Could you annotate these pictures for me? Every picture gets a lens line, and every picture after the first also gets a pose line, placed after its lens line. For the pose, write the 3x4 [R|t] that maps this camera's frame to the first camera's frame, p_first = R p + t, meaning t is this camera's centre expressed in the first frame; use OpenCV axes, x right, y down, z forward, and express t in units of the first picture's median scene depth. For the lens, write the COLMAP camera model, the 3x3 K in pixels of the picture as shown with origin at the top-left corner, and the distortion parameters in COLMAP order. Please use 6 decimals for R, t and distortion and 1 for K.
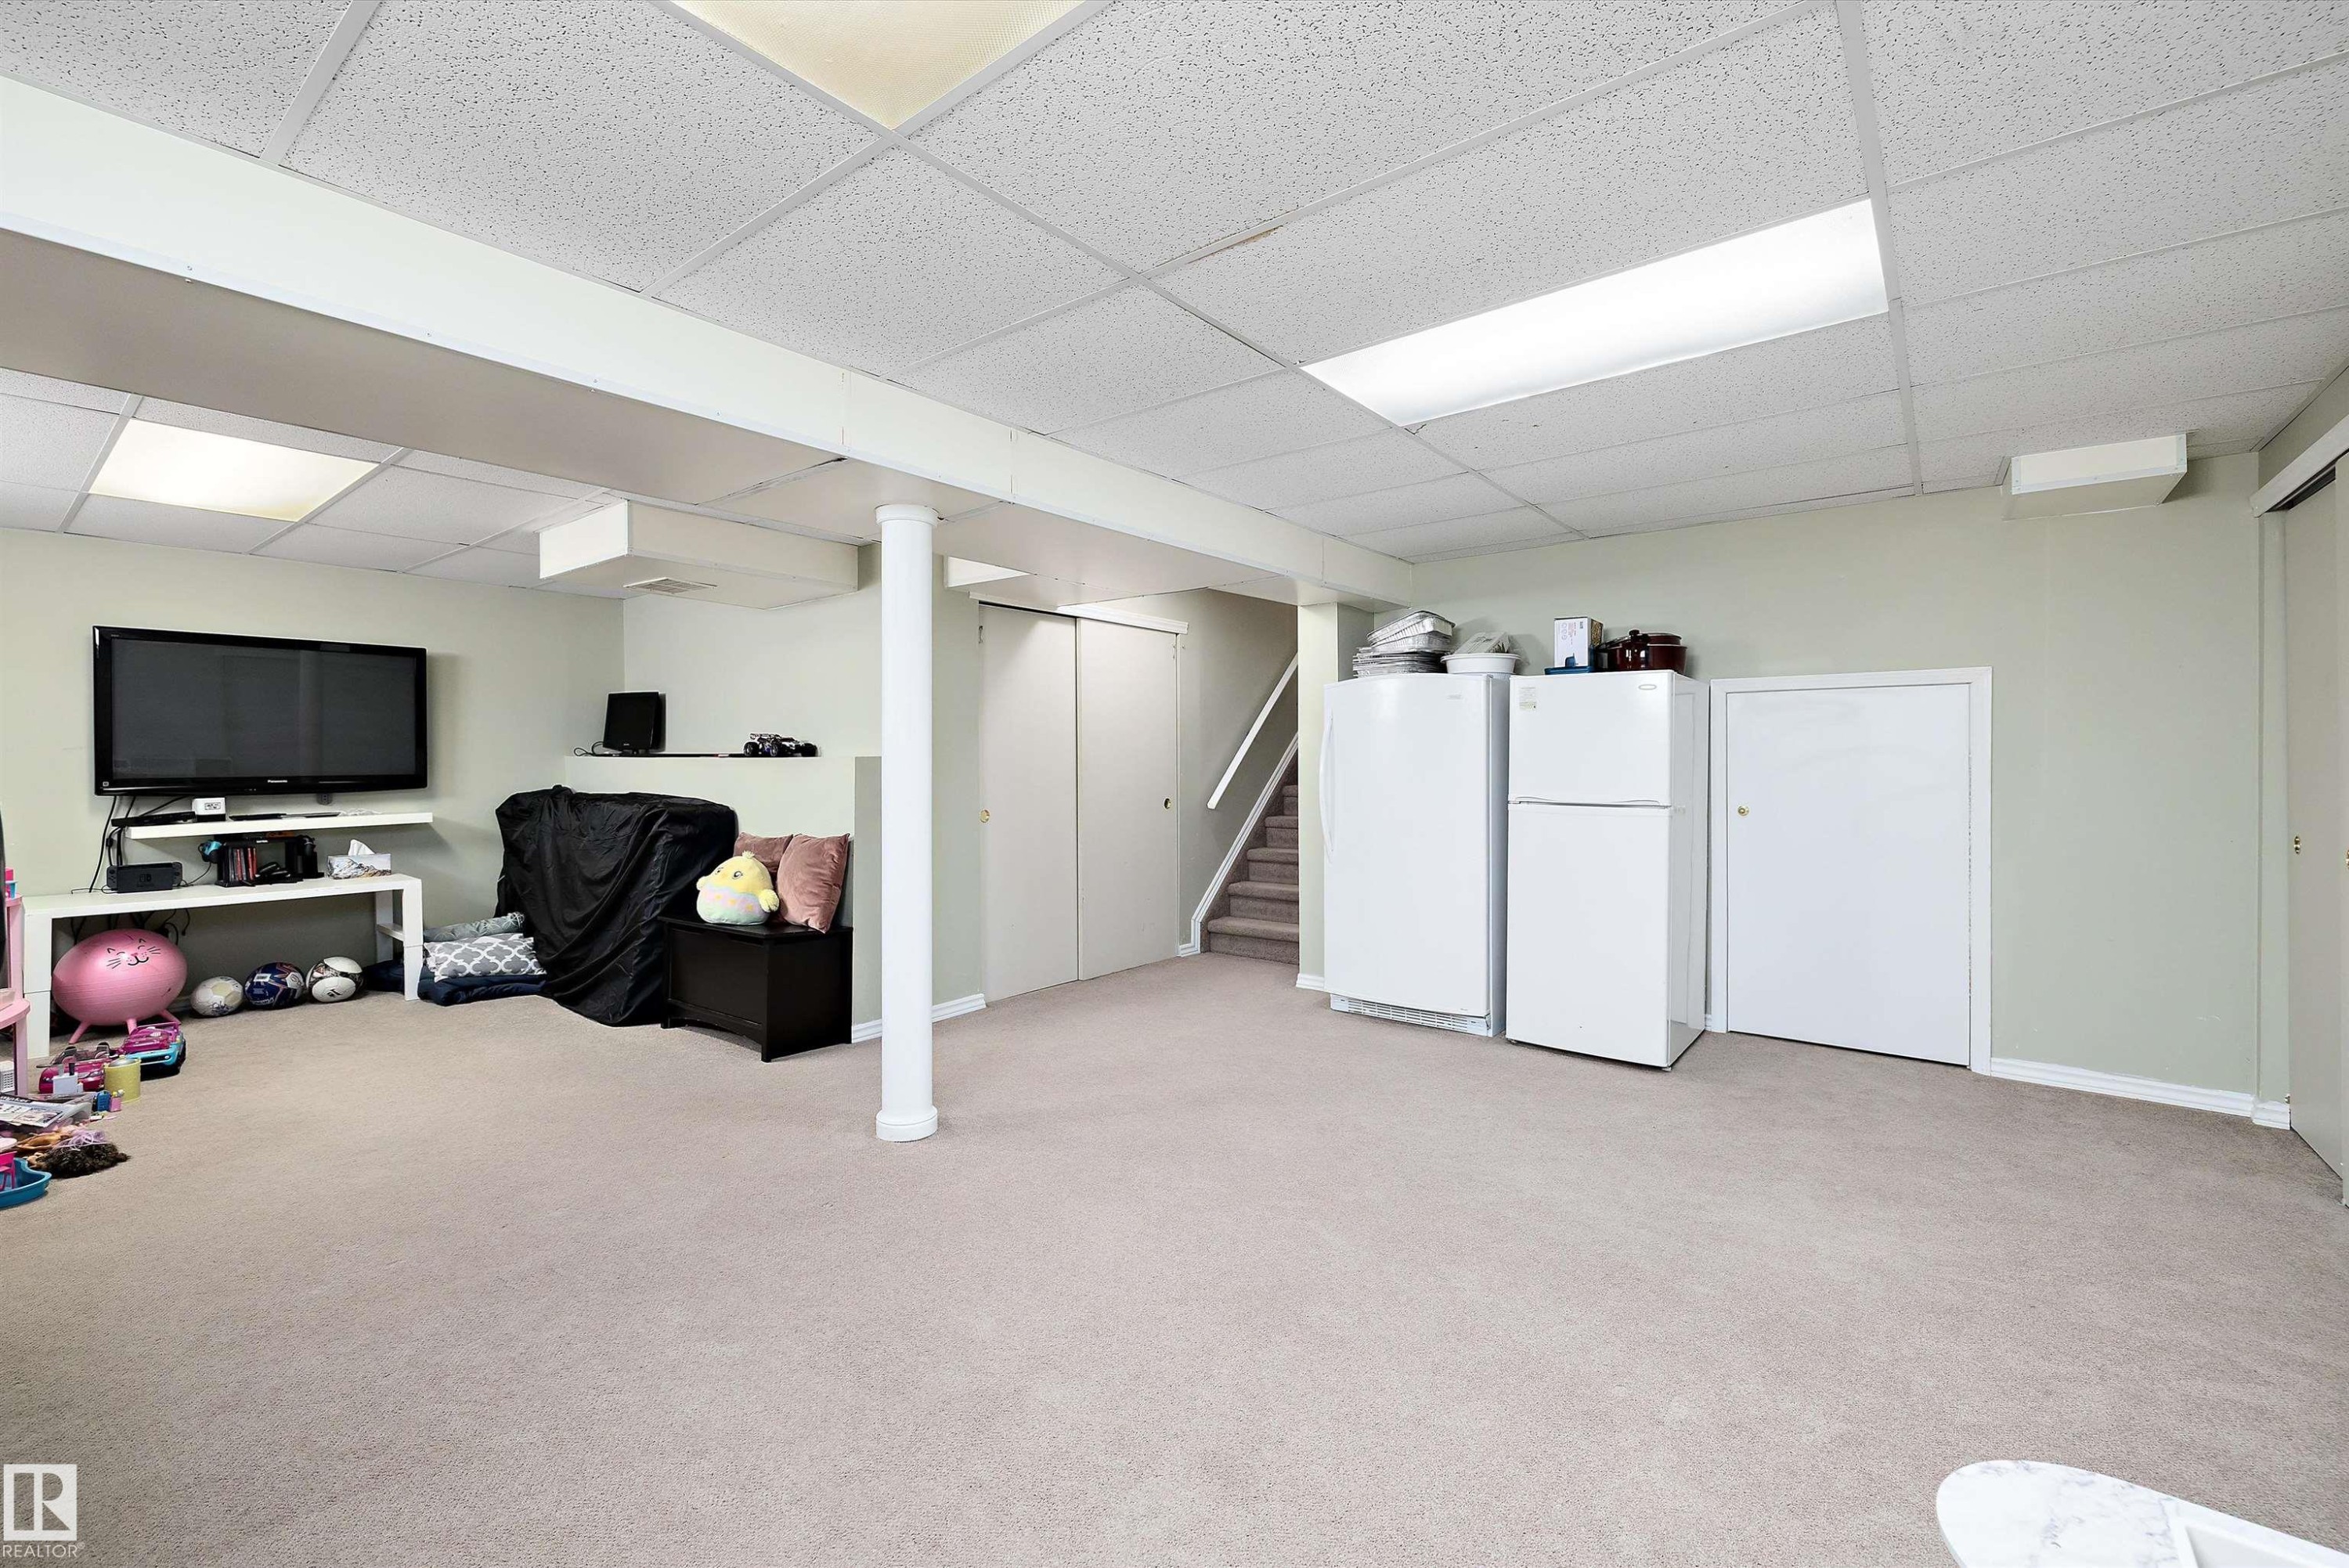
lens RADIAL K [[992.9, 0, 1162.1], [0, 992.9, 778.4], [0, 0, 1]] dist [-0.003166, -0.000634]
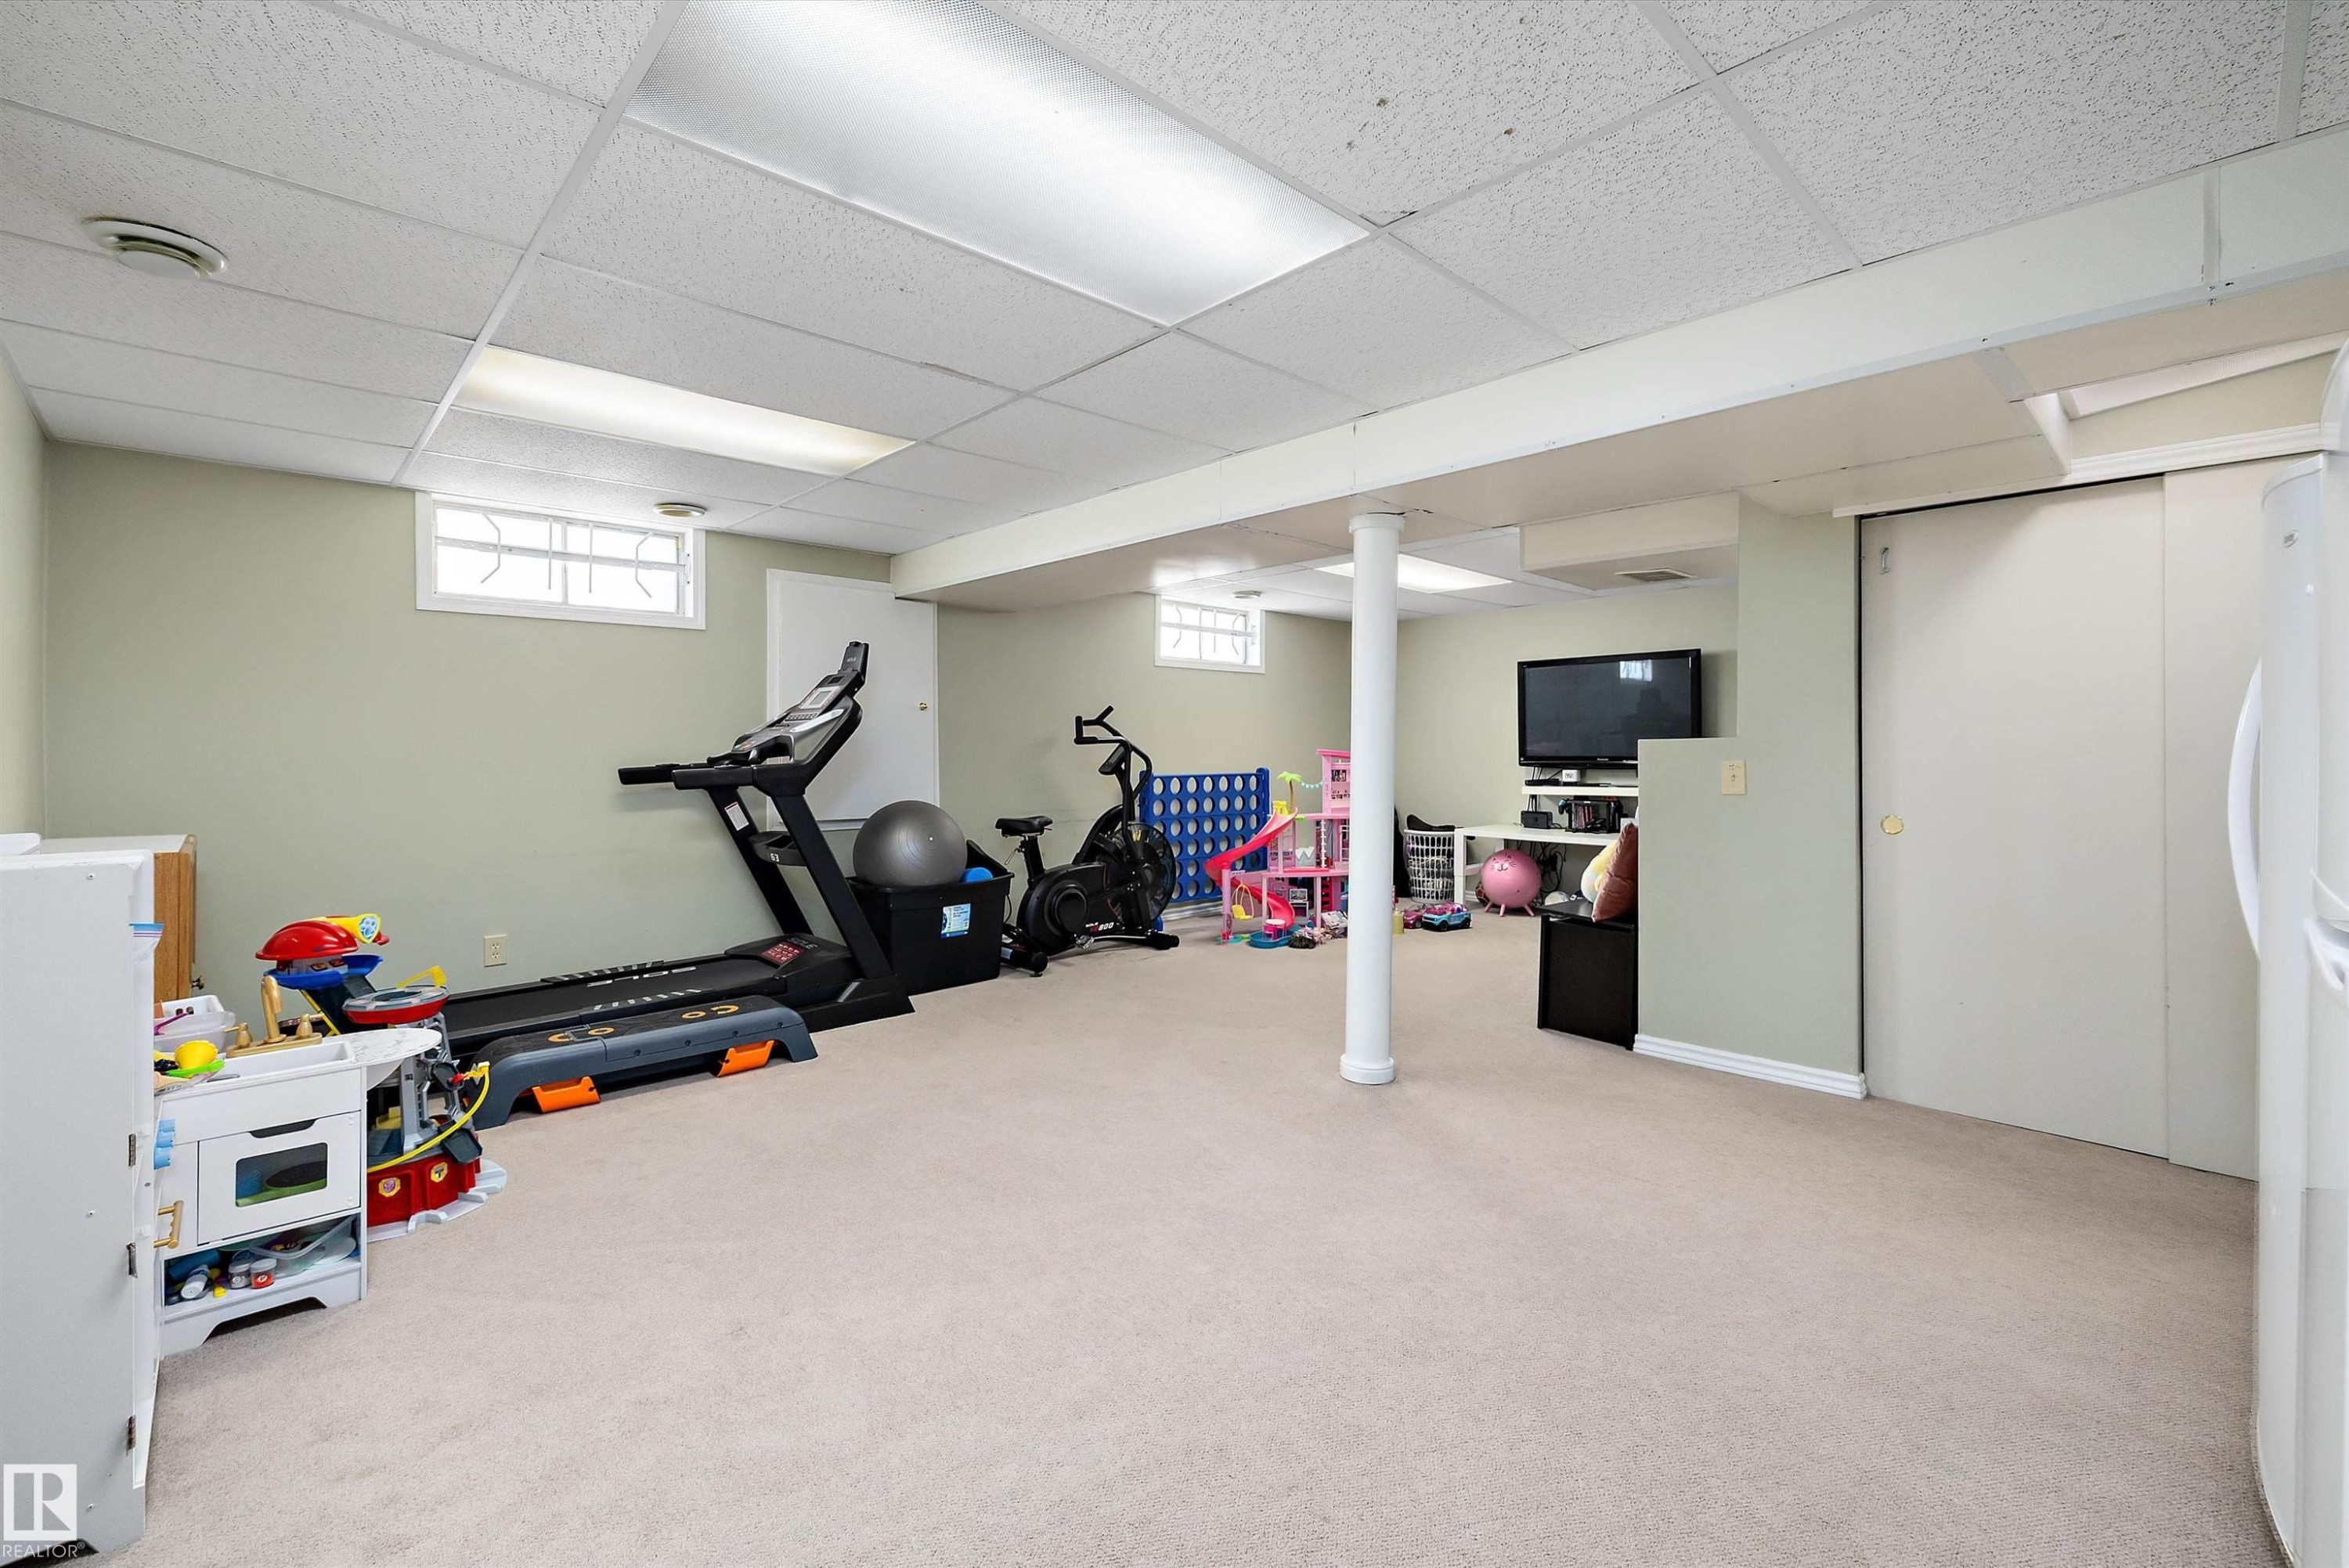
lens RADIAL K [[992.9, 0, 1175.2], [0, 992.9, 762.6], [0, 0, 1]] dist [-0.003166, -0.000634]
pose [[-0.134908, 0.022280, -0.990608, 0.566142], [-0.013134, 0.999619, 0.024272, -0.019326], [0.990771, 0.016285, -0.134564, 0.624693]]
